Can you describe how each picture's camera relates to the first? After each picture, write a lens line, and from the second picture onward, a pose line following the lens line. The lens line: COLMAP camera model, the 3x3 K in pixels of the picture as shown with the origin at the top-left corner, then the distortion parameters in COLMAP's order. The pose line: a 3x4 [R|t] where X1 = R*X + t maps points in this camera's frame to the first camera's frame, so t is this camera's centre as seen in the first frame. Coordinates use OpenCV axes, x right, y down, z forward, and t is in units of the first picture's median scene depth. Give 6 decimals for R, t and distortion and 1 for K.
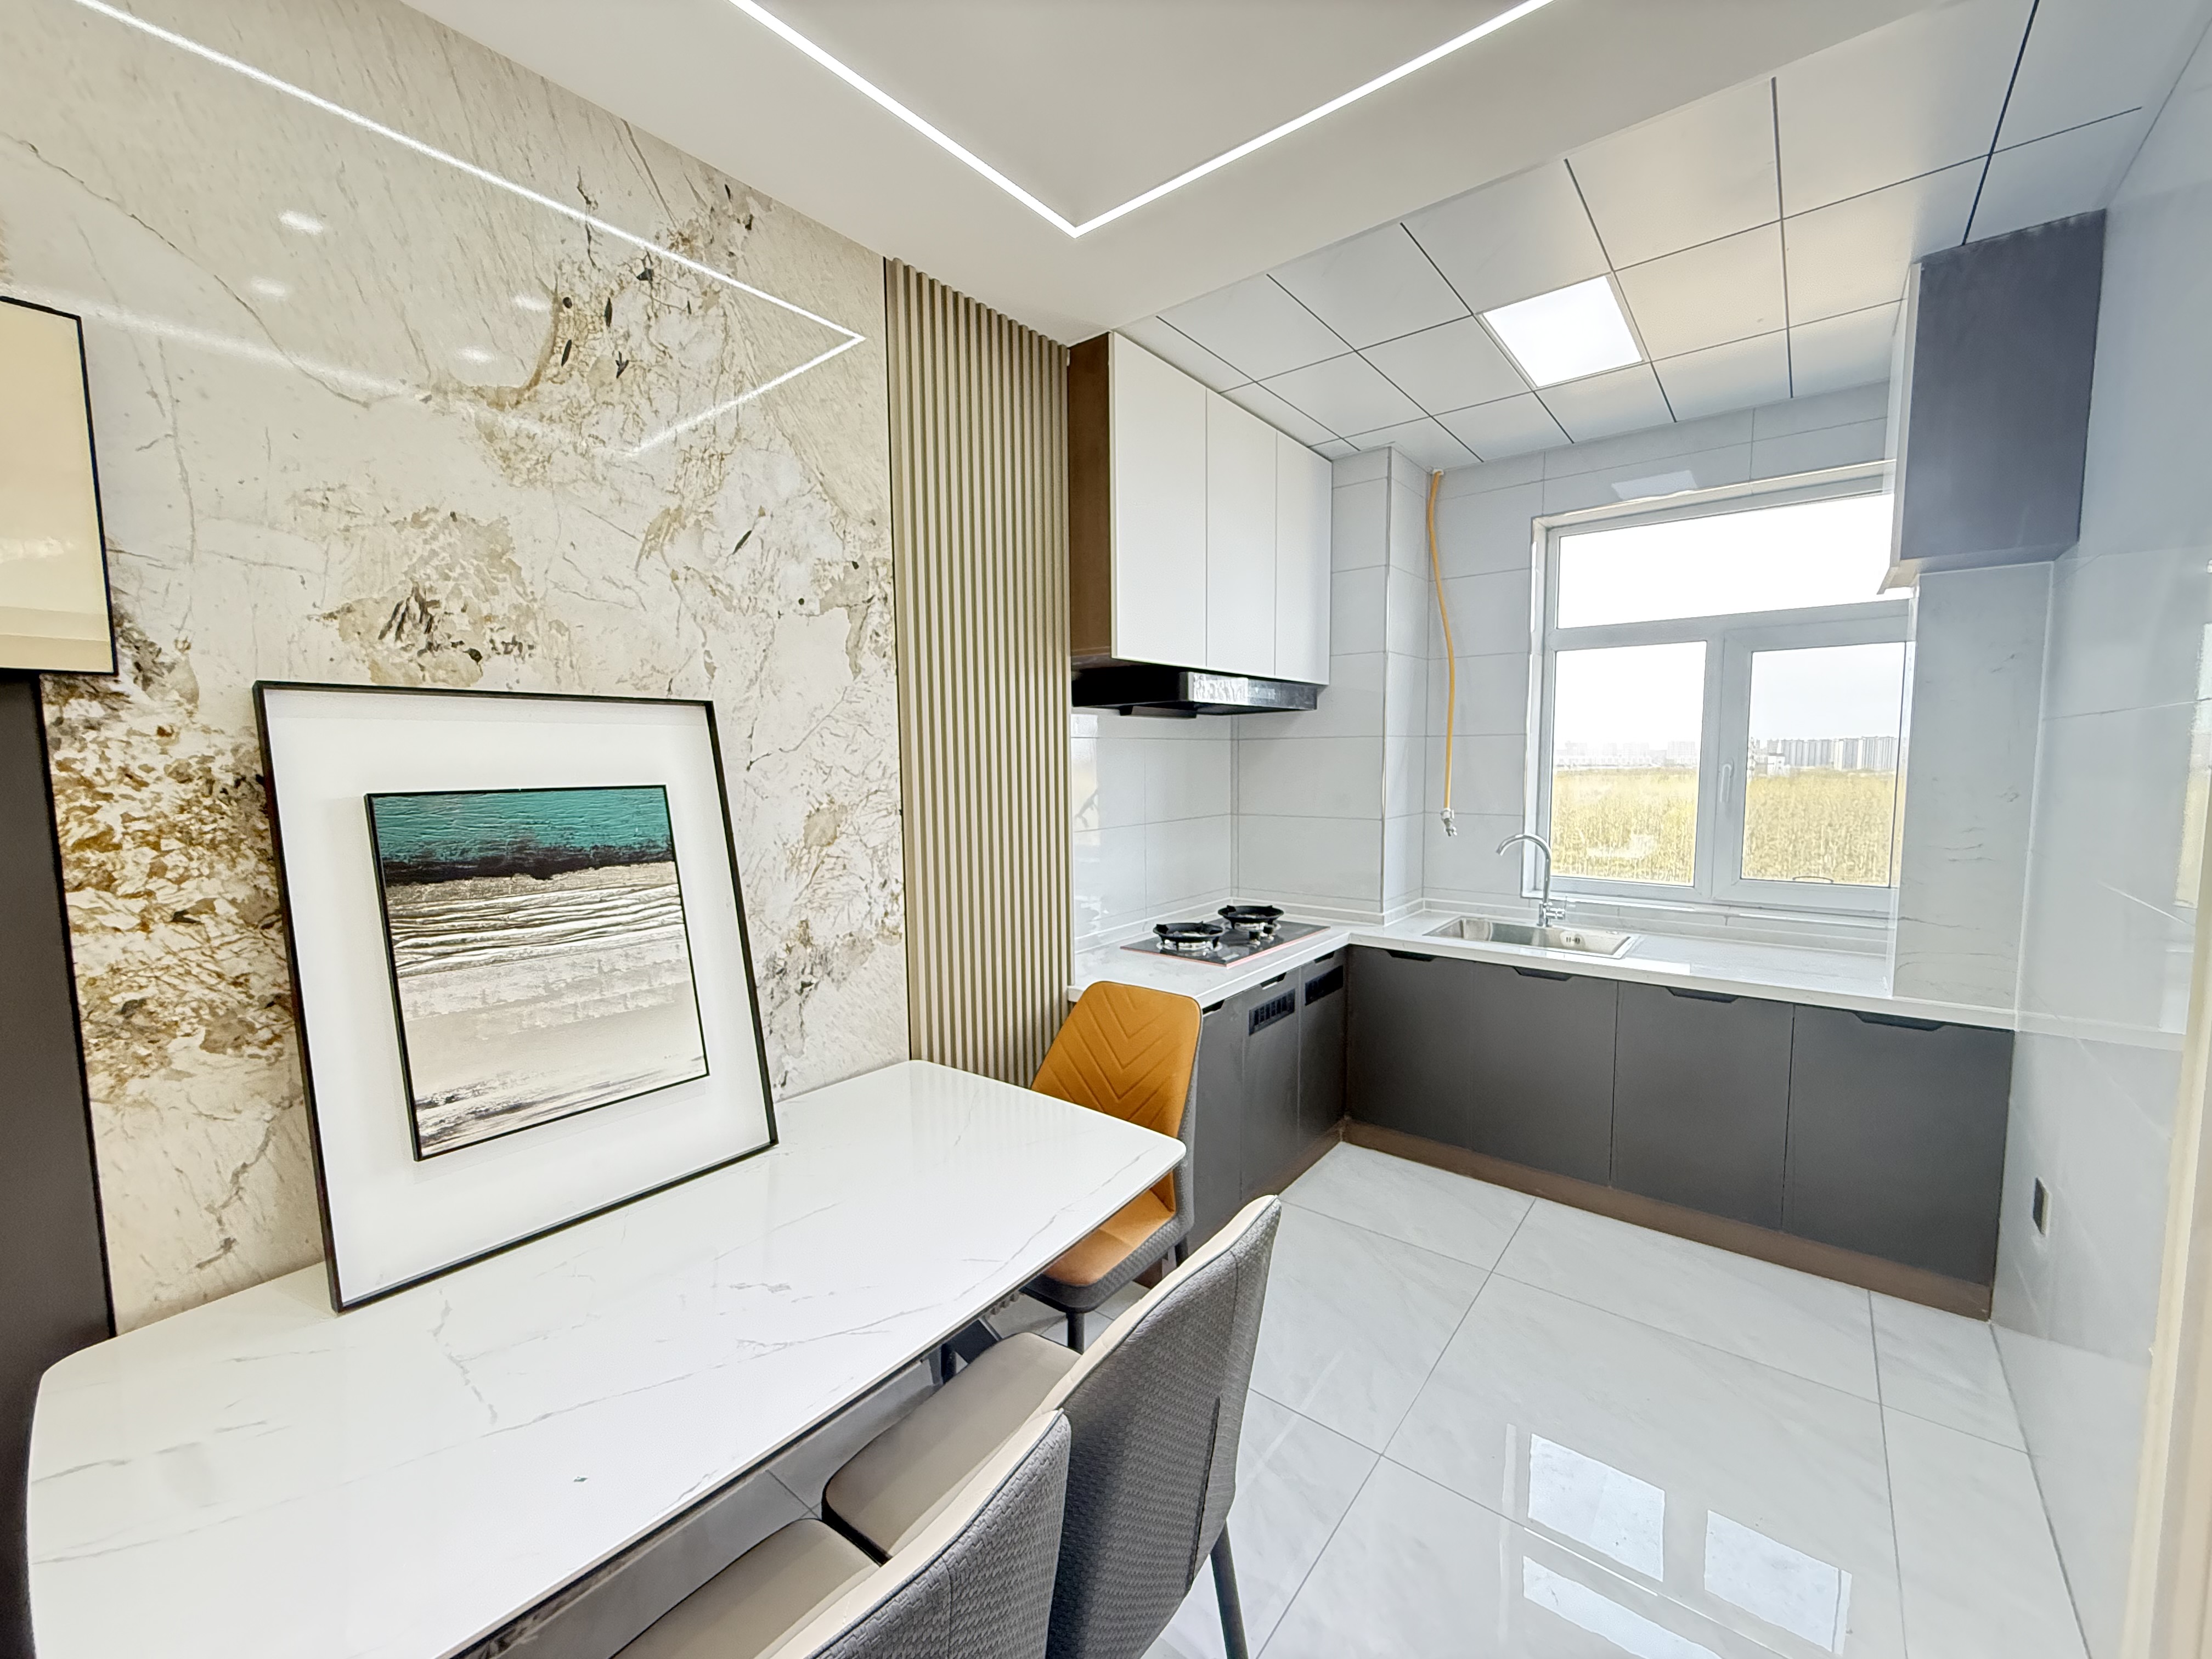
lens RADIAL K [[884.3, 0, 1092.2], [0, 884.3, 832.8], [0, 0, 1]] dist [0.001070, 0.000026]
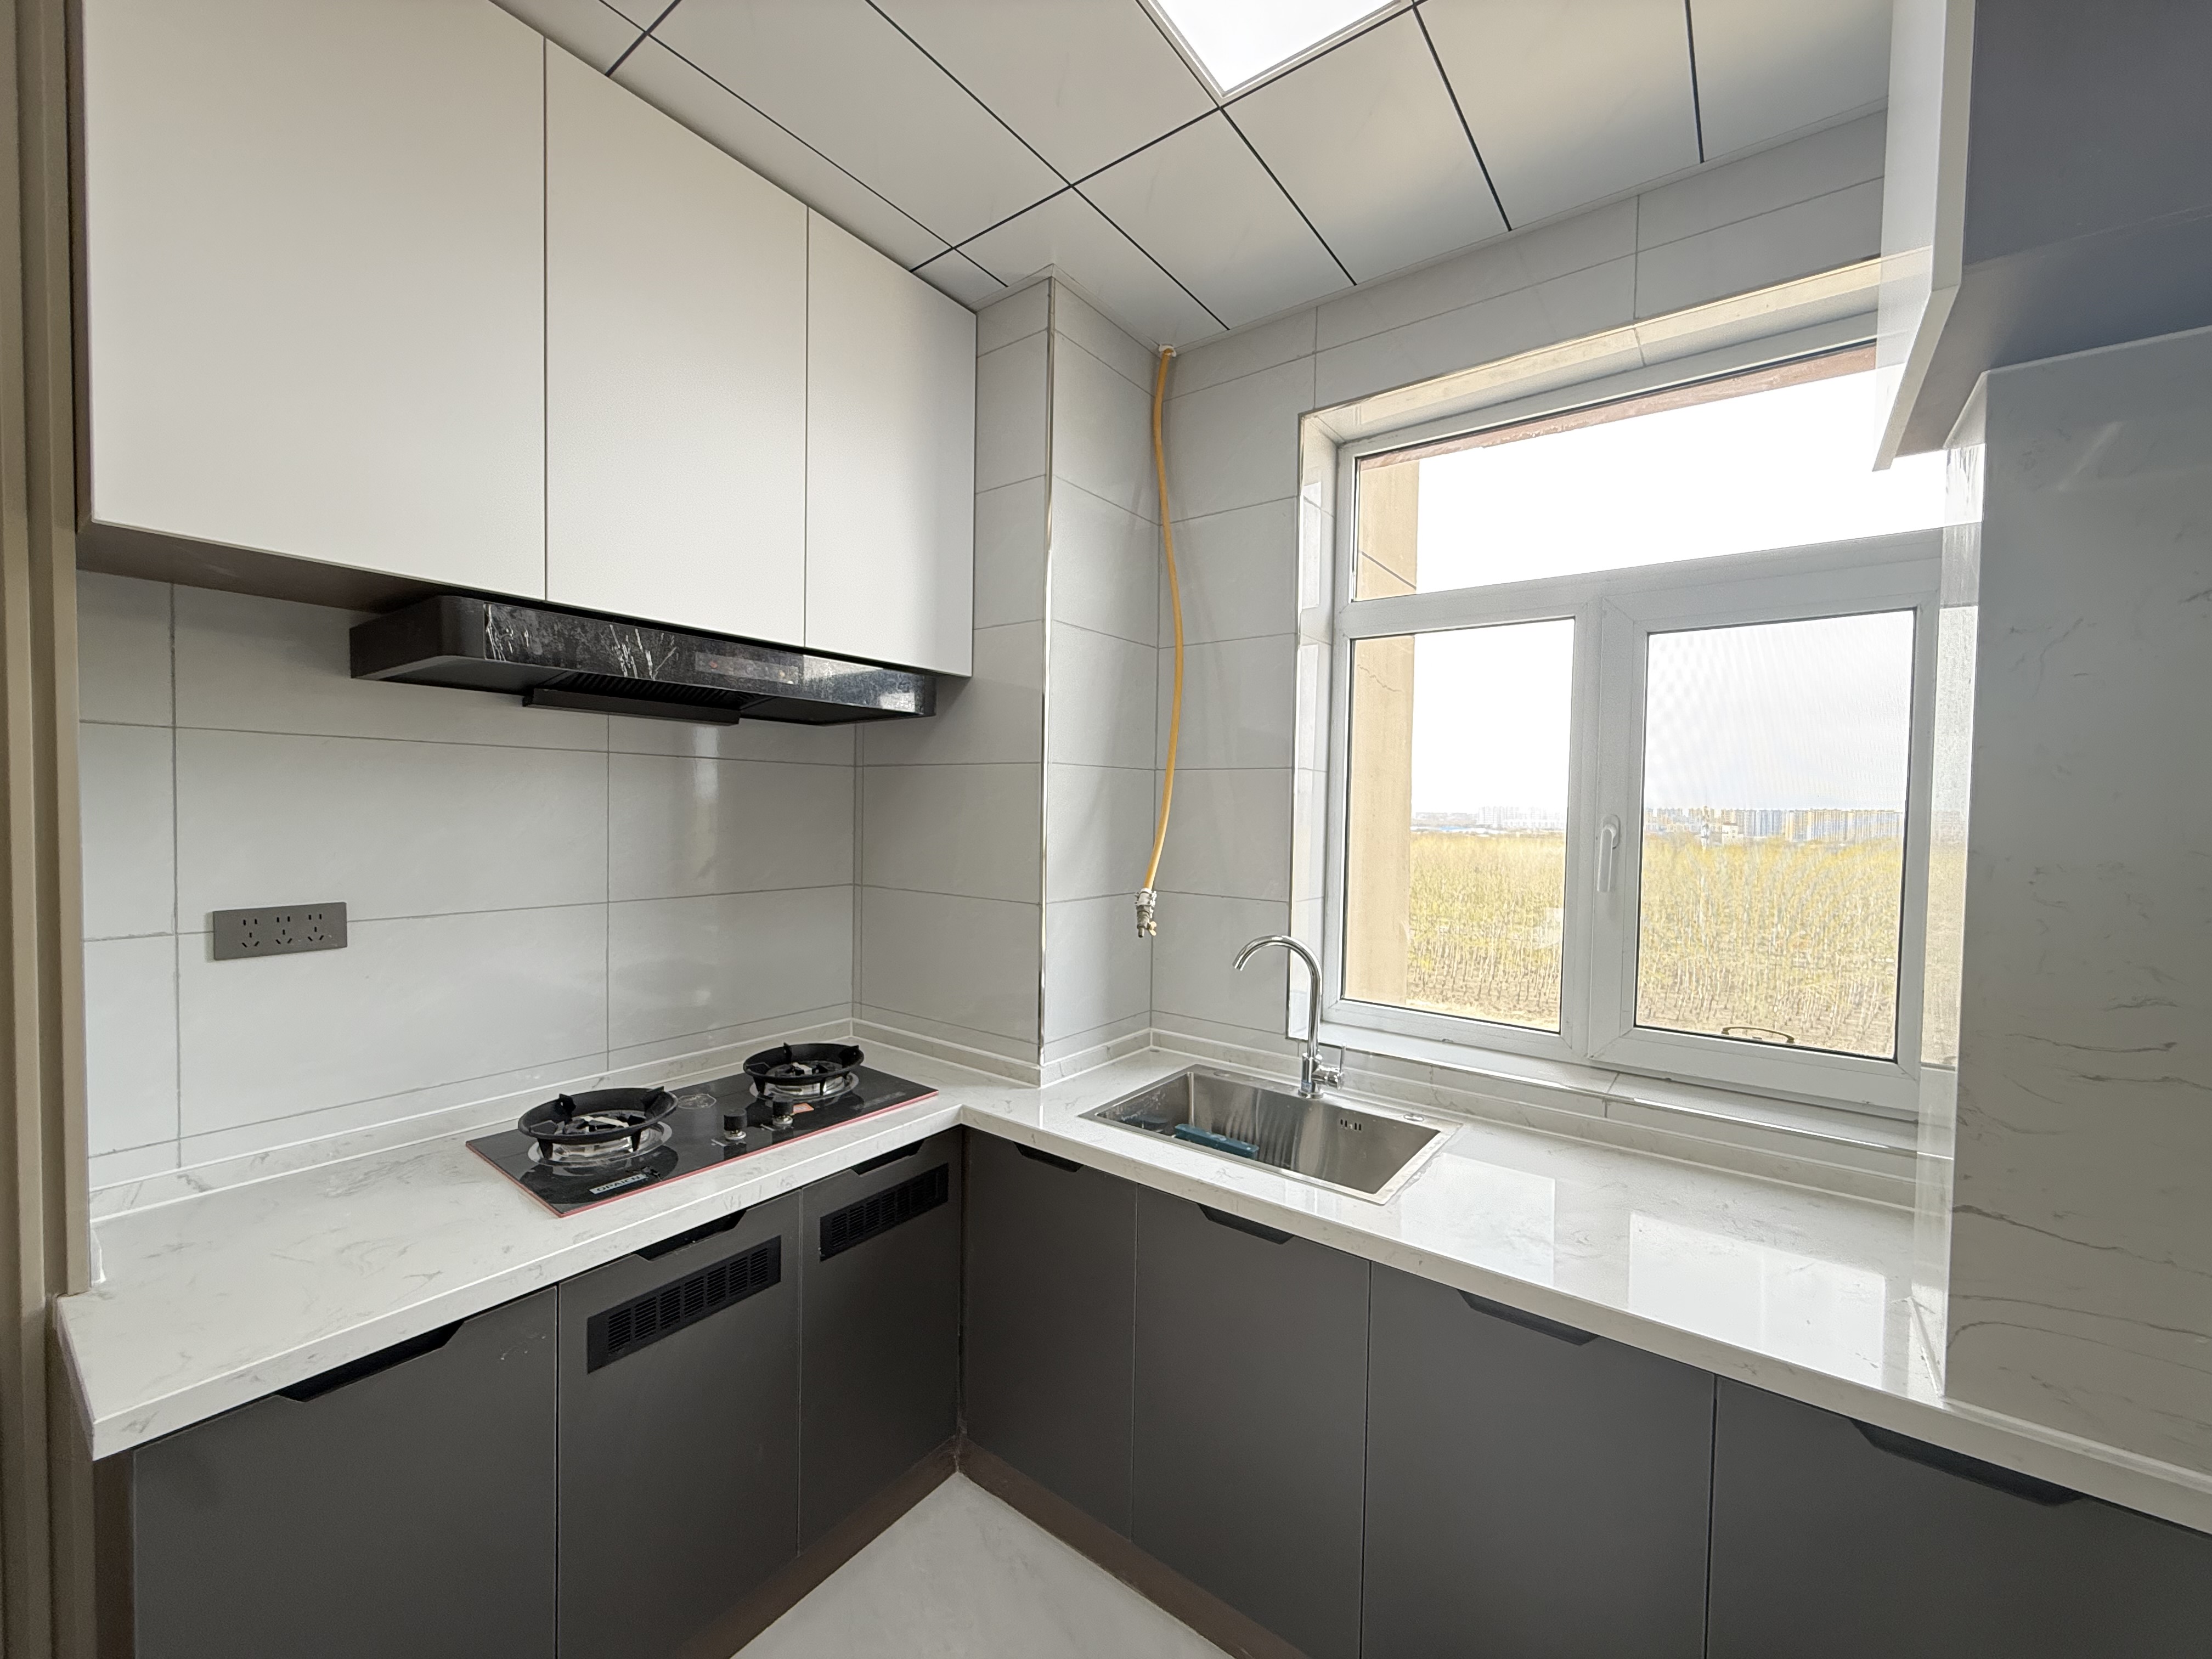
lens RADIAL K [[884.3, 0, 1092.2], [0, 884.3, 832.8], [0, 0, 1]] dist [0.001070, 0.000026]
pose [[0.999105, 0.027441, 0.032192, 0.365405], [-0.025556, 0.998013, -0.057585, -0.031187], [-0.033708, 0.056711, 0.997821, 0.439694]]
